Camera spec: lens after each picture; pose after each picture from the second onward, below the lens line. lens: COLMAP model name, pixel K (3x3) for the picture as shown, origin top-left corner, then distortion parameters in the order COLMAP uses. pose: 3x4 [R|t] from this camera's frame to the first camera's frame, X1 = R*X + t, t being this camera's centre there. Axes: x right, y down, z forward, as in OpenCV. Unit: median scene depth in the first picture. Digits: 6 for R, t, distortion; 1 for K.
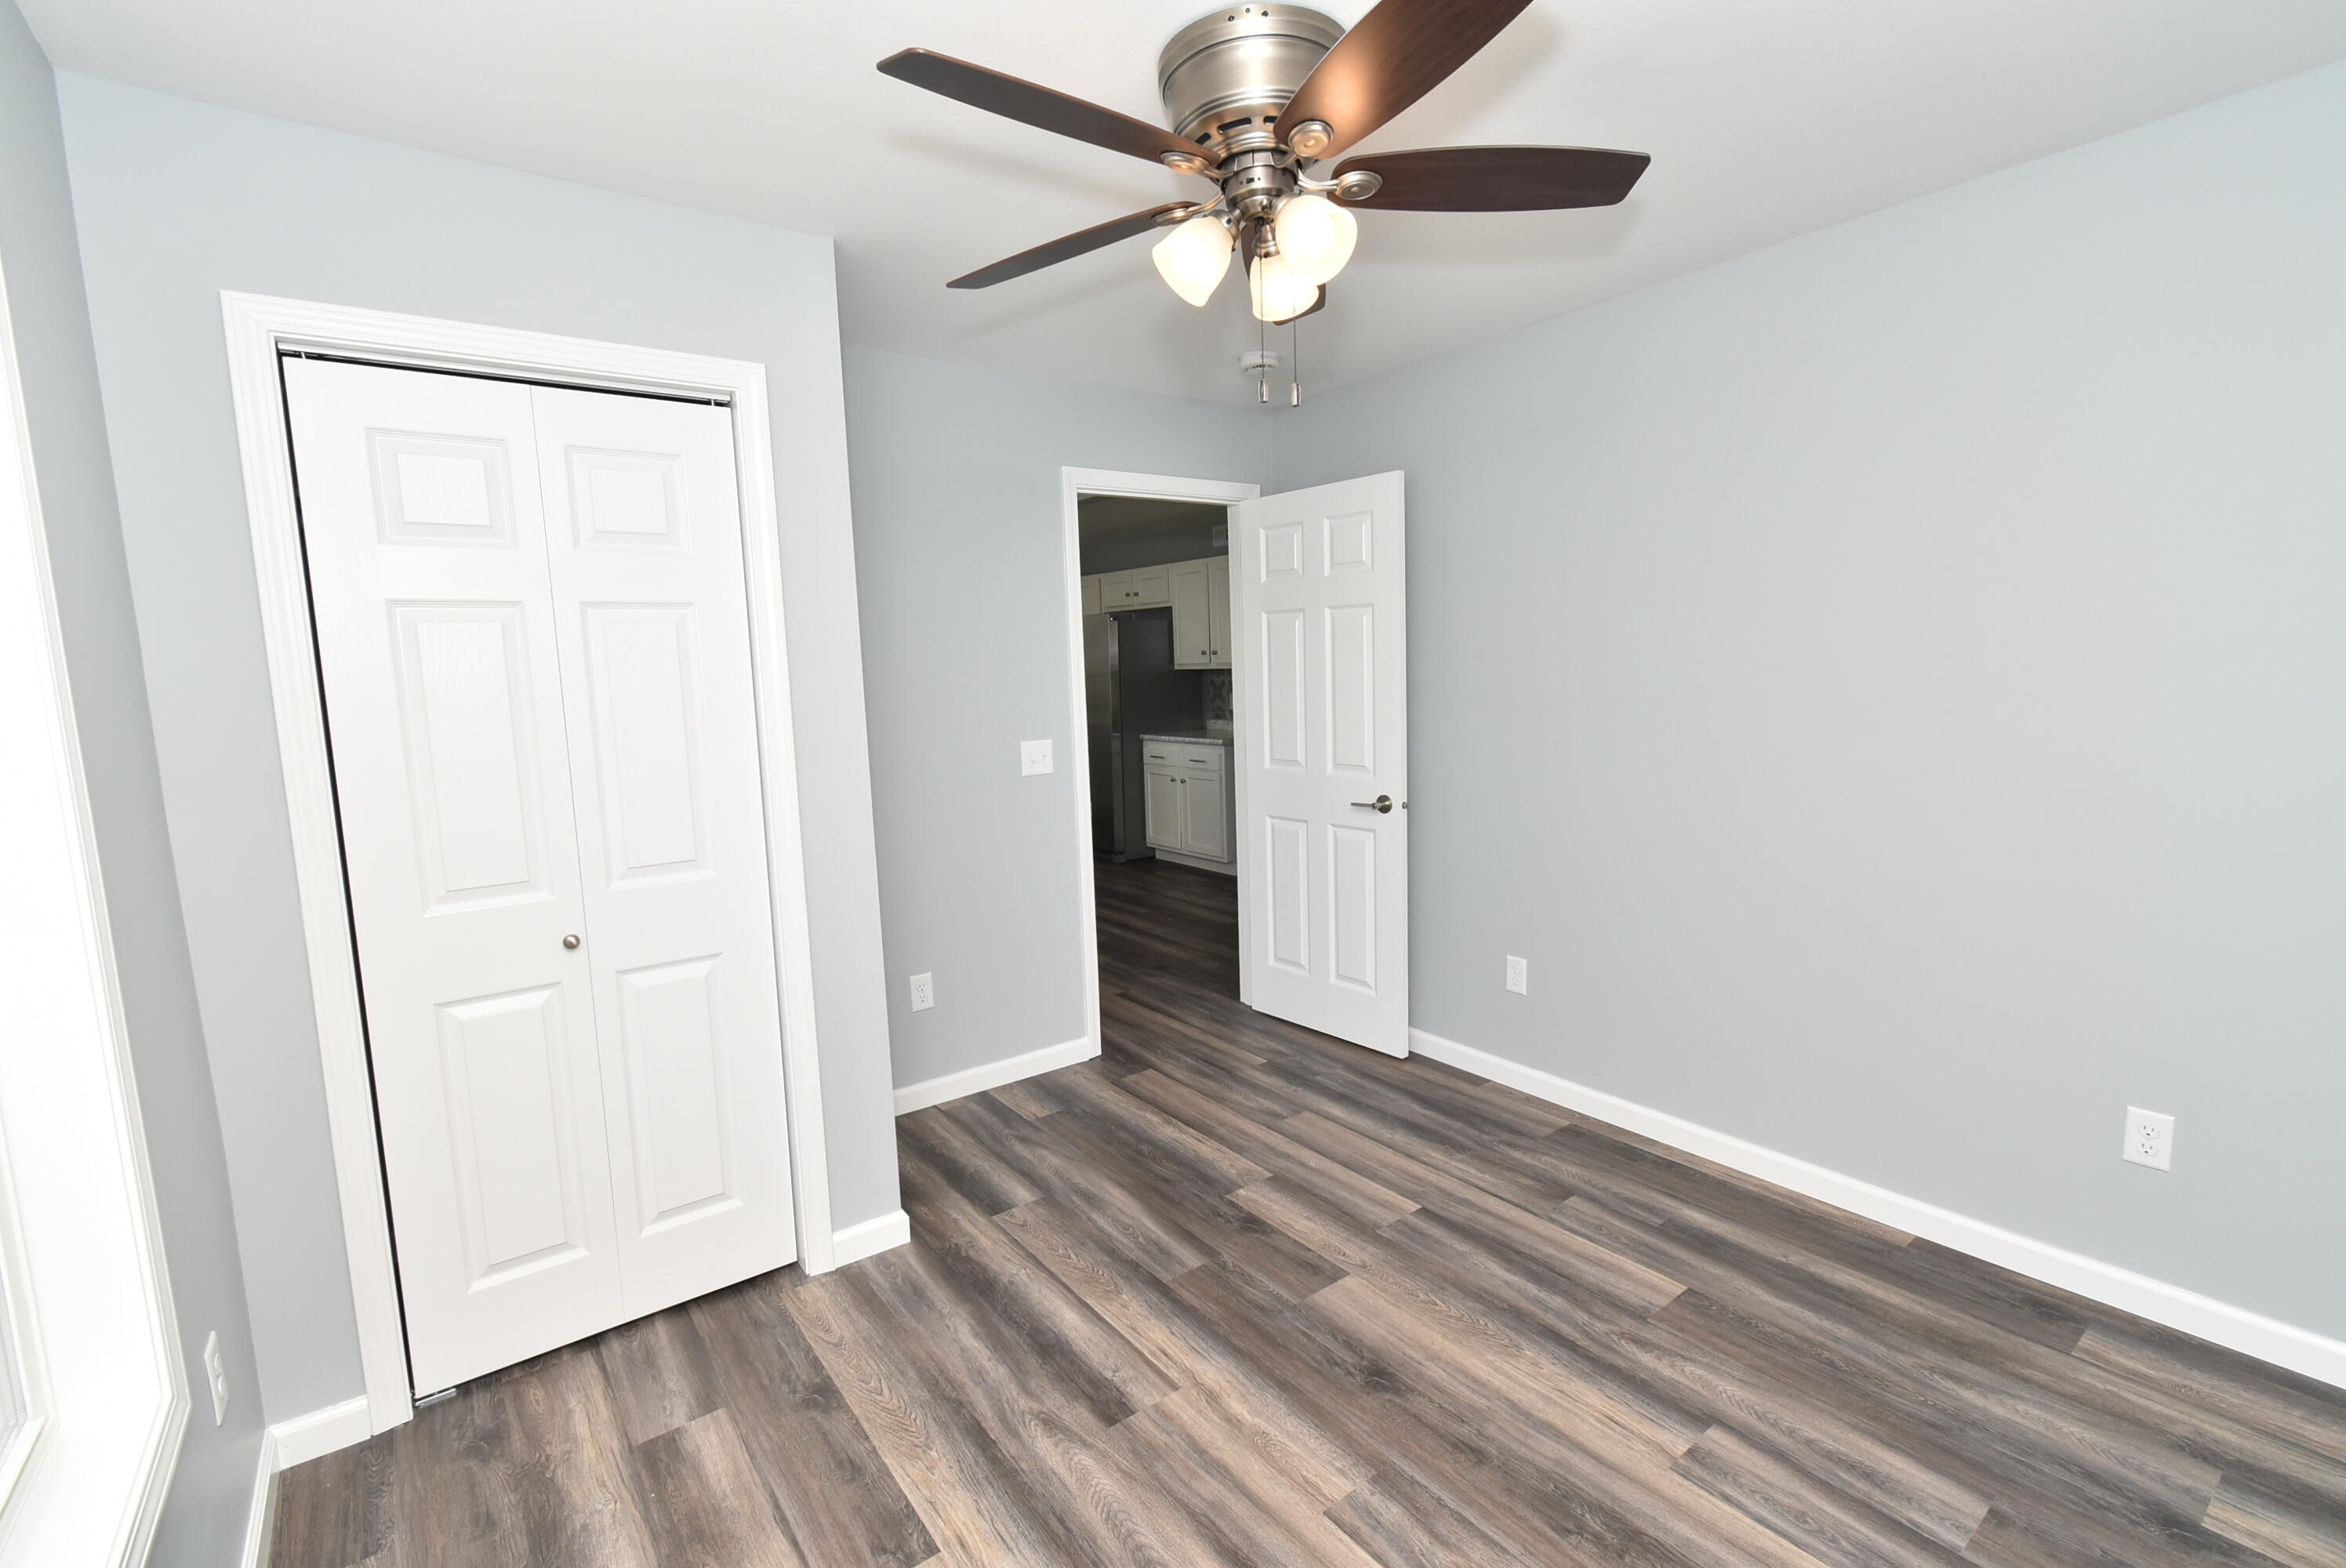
lens RADIAL K [[1029.4, 0, 1167.7], [0, 1029.4, 784.8], [0, 0, 1]] dist [-0.001590, -0.000297]
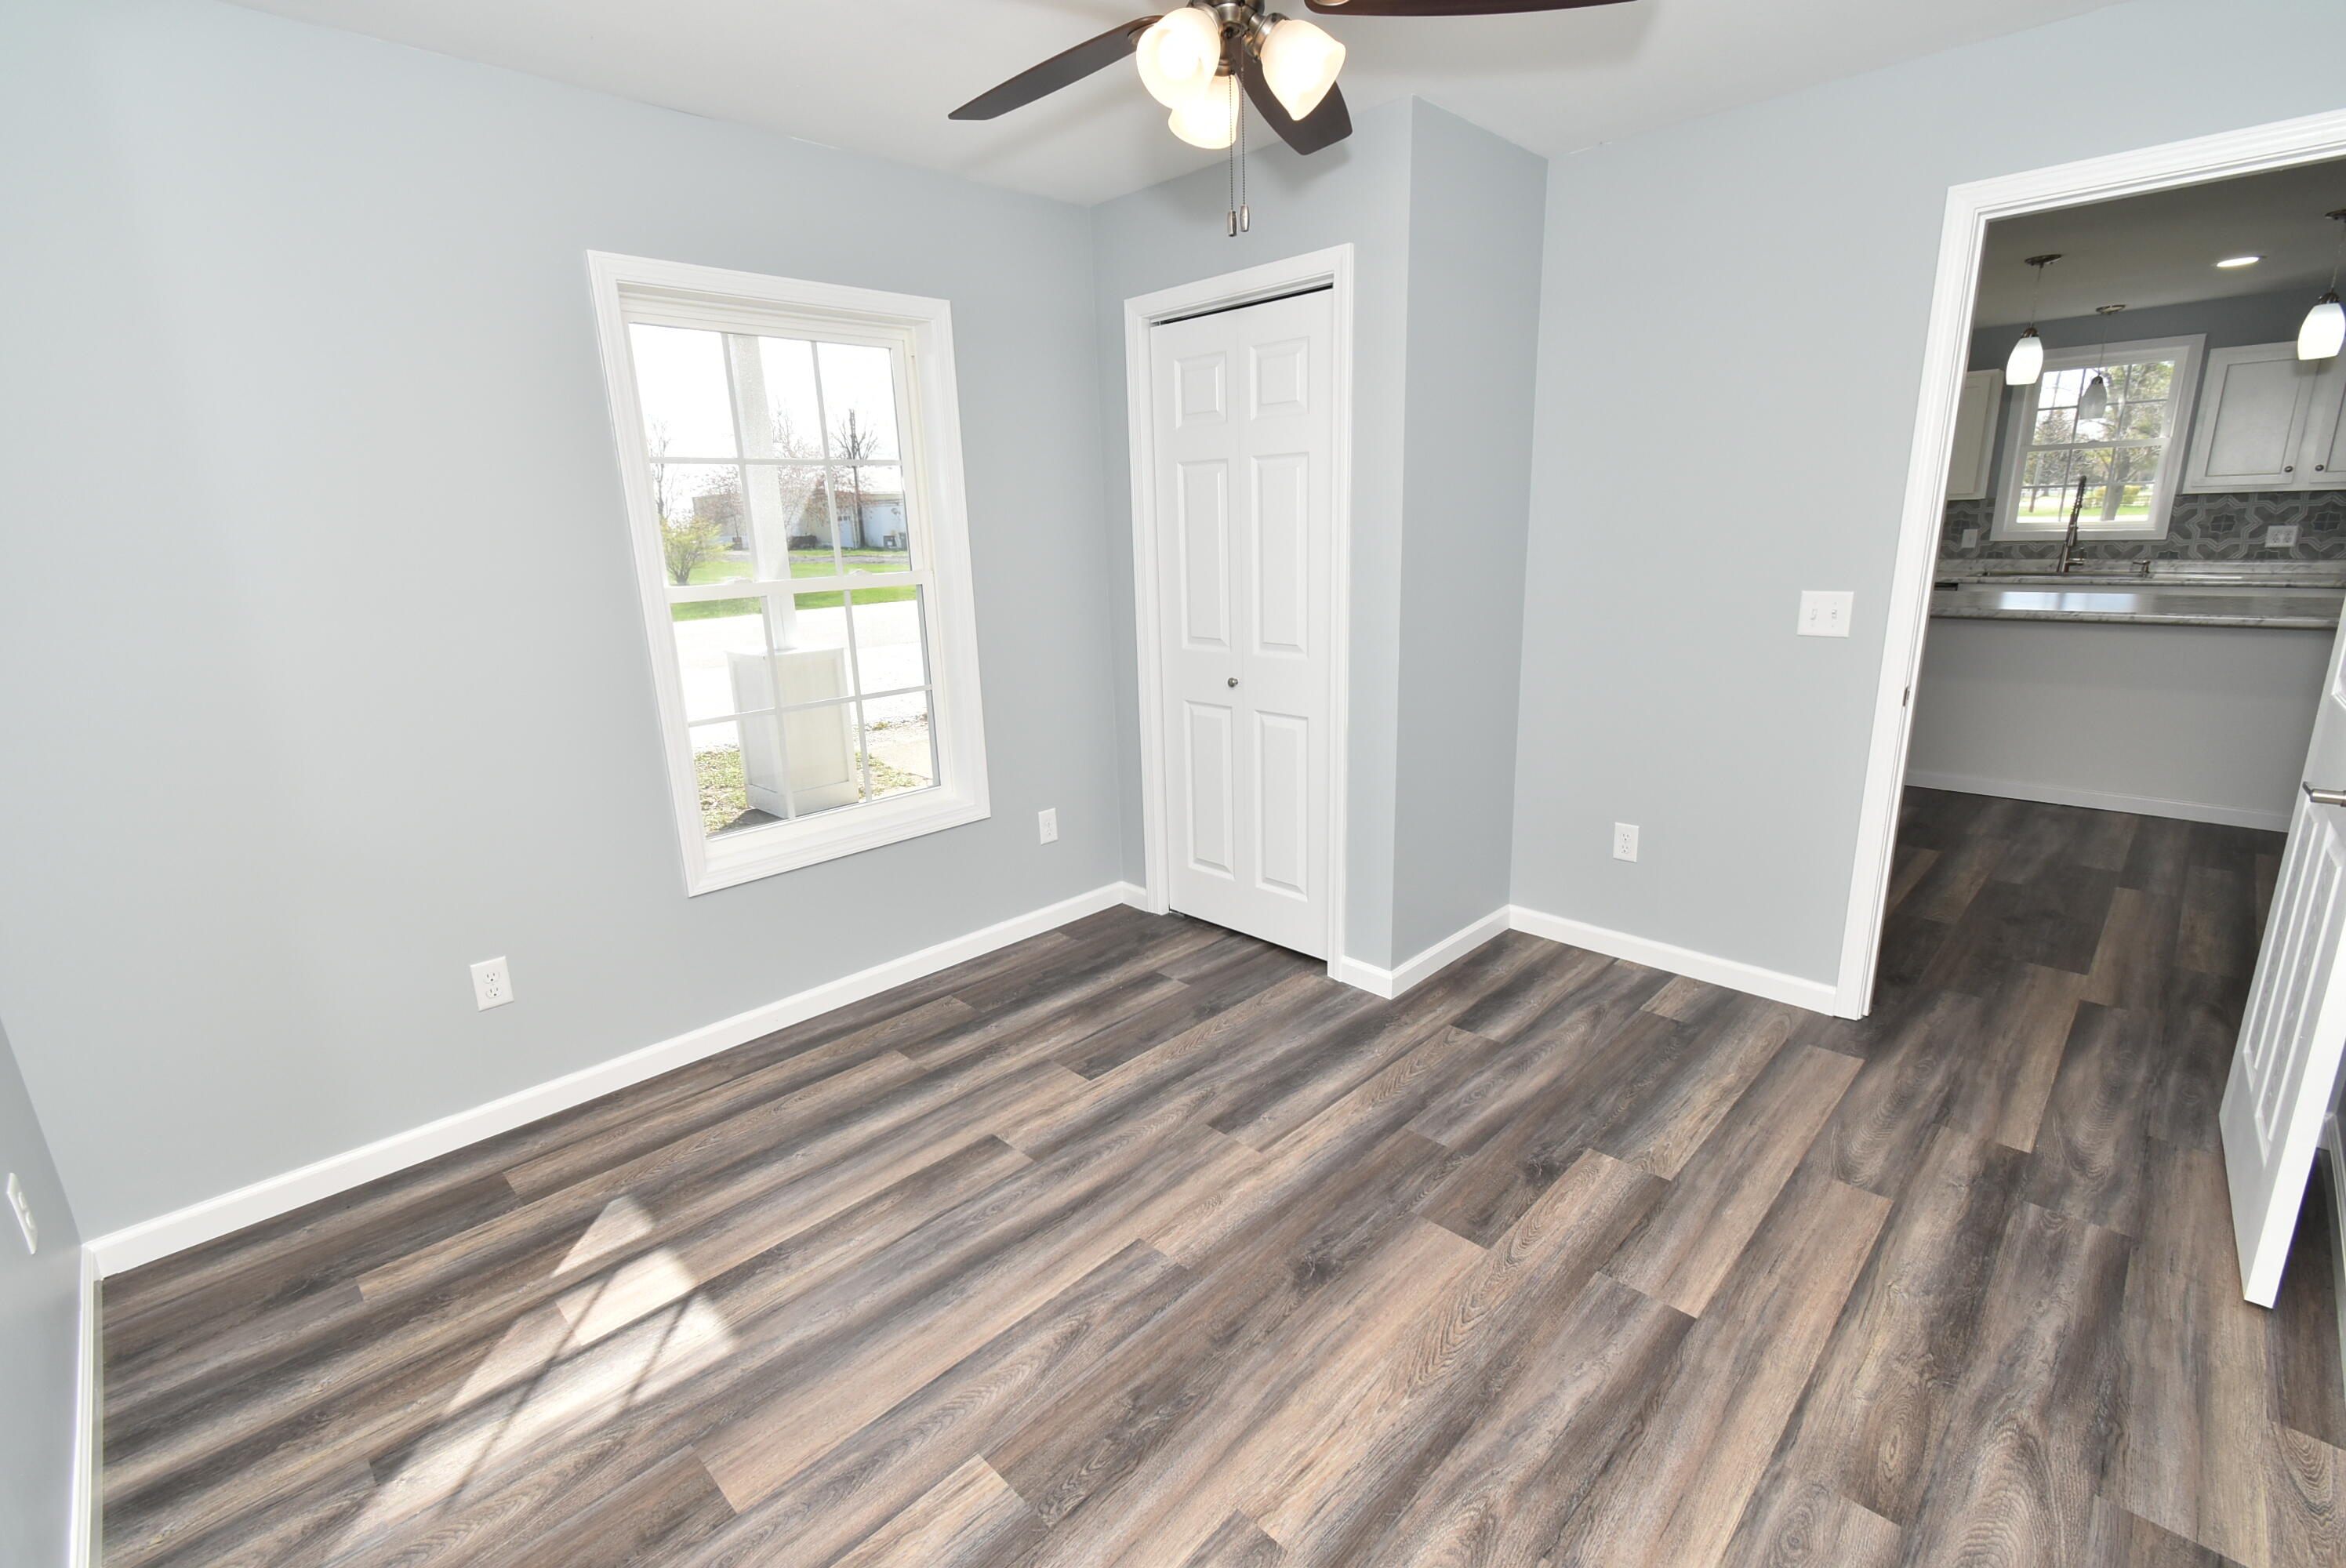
lens RADIAL K [[1035.0, 0, 1177.4], [0, 1035.0, 786.6], [0, 0, 1]] dist [0.007742, -0.005818]
pose [[0.152633, 0.274142, -0.949499, 0.909286], [-0.090995, 0.960574, 0.262712, -0.097896], [0.984085, 0.046301, 0.171561, 0.631055]]
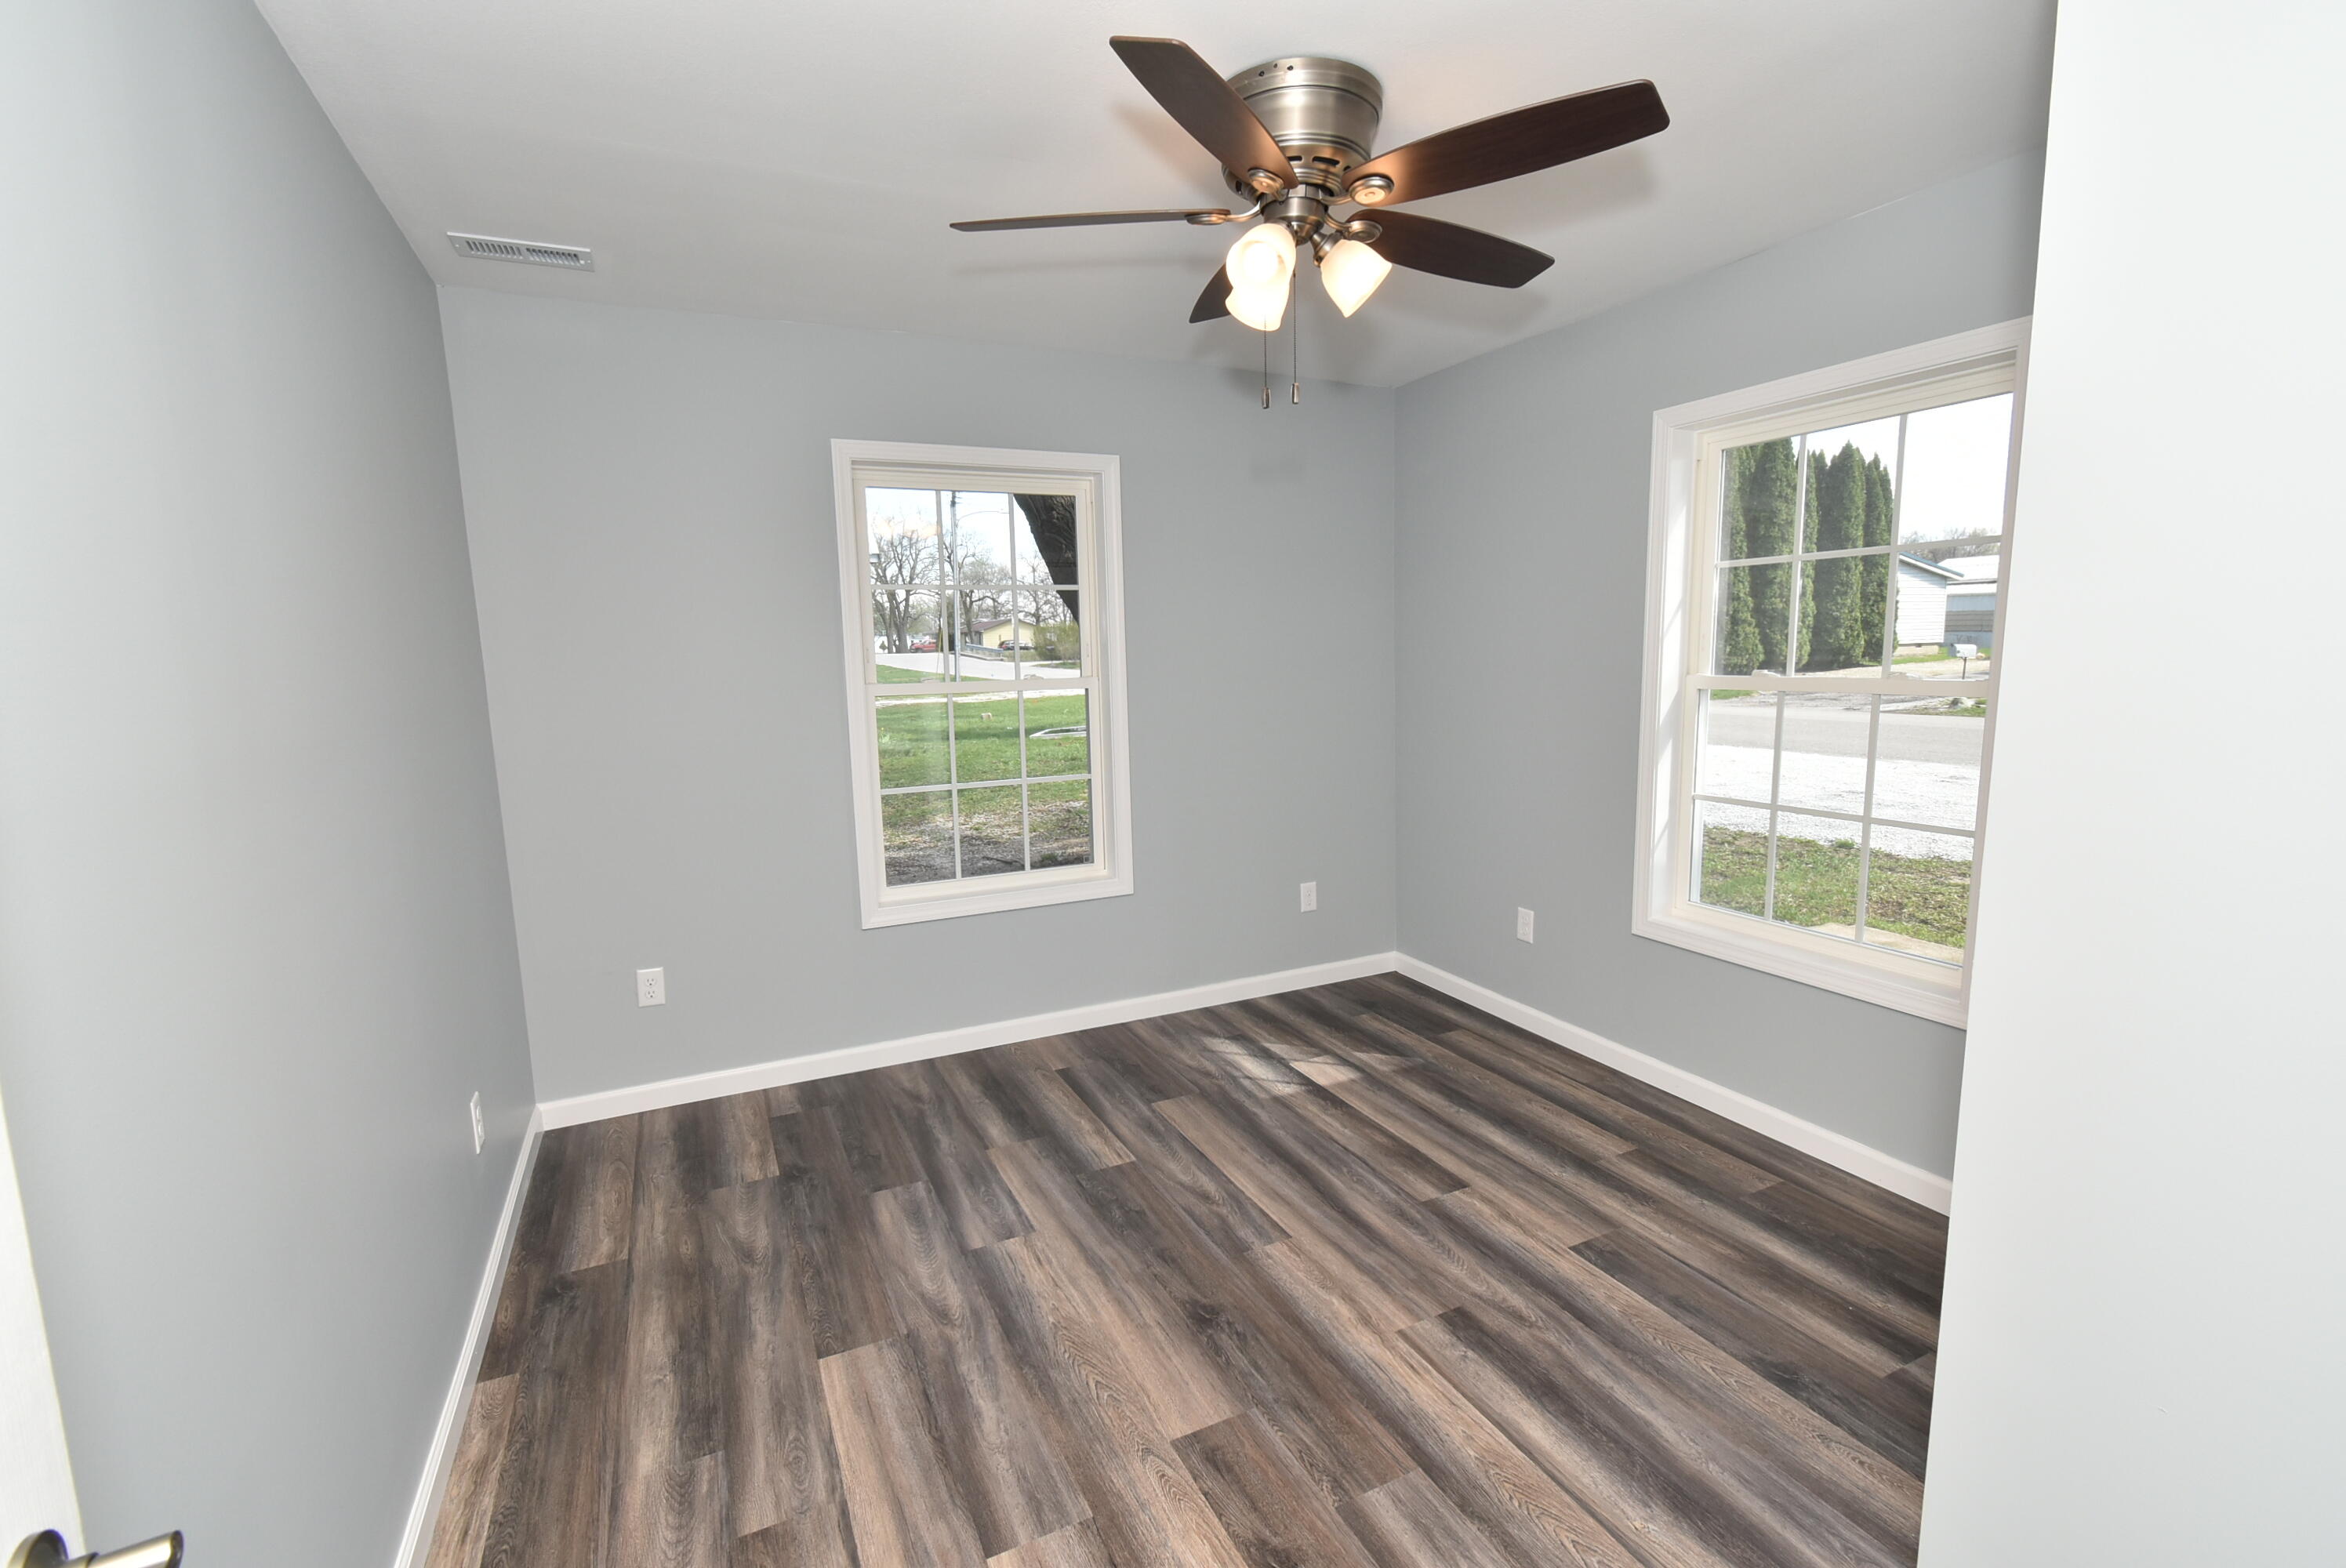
lens RADIAL K [[1029.4, 0, 1167.7], [0, 1029.4, 784.8], [0, 0, 1]] dist [-0.001590, -0.000297]
pose [[-0.979012, 0.029828, 0.201607, 0.011041], [0.079465, 0.966804, 0.242848, -0.198310], [-0.187671, 0.253772, -0.948883, 1.729669]]
